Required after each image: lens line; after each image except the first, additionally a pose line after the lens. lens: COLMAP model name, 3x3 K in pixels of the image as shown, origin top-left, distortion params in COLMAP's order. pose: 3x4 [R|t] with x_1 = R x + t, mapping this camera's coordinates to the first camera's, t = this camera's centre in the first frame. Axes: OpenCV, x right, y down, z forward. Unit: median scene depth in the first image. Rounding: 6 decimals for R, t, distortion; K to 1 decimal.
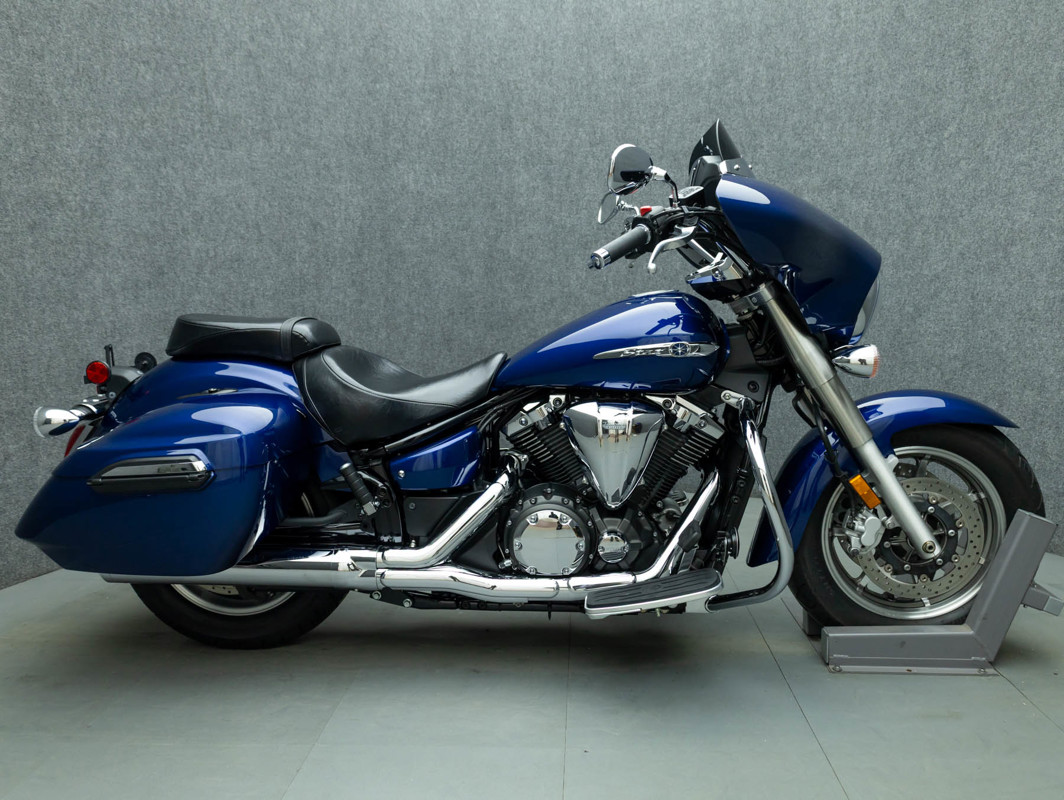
lens RADIAL K [[877.2, 0, 539.7], [0, 877.2, 401.5], [0, 0, 1]] dist [0.045115, -0.002736]
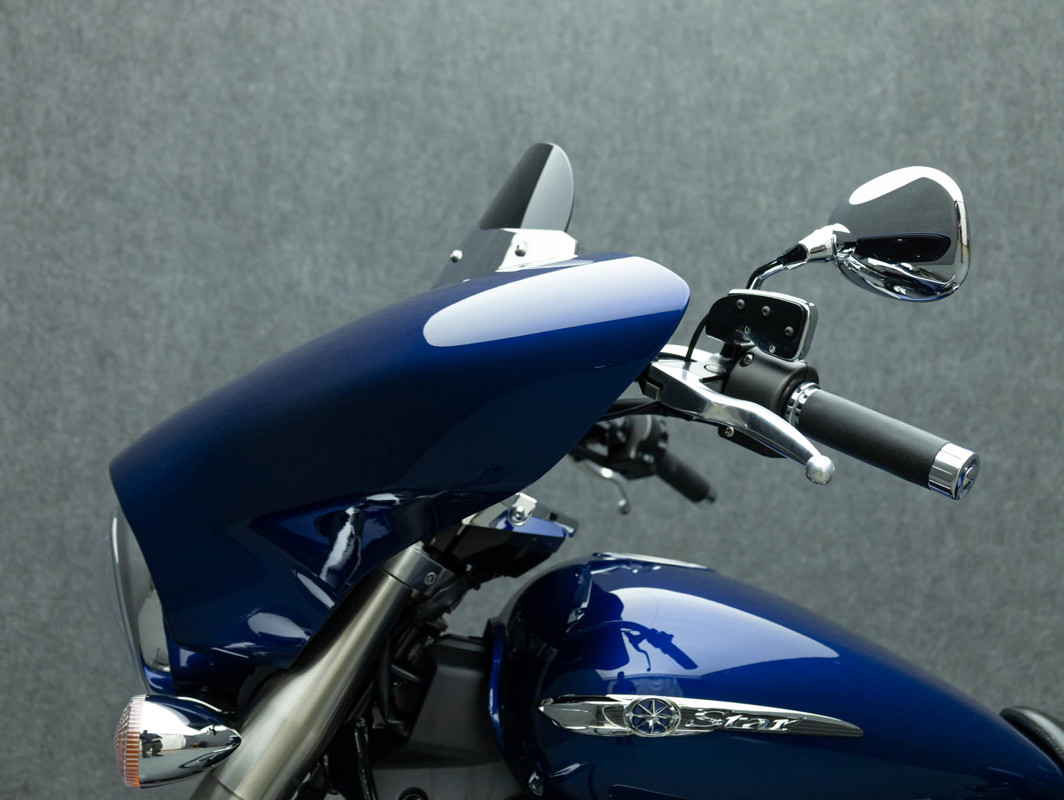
lens RADIAL K [[1437.6, 0, 532.0], [0, 1437.6, 400.0], [0, 0, 1]] dist [0.021094, 0.018192]
pose [[0.991644, 0.040612, 0.122448, -0.120985], [-0.018550, 0.984182, -0.176188, -0.045945], [-0.127666, 0.172445, 0.976711, 0.224713]]
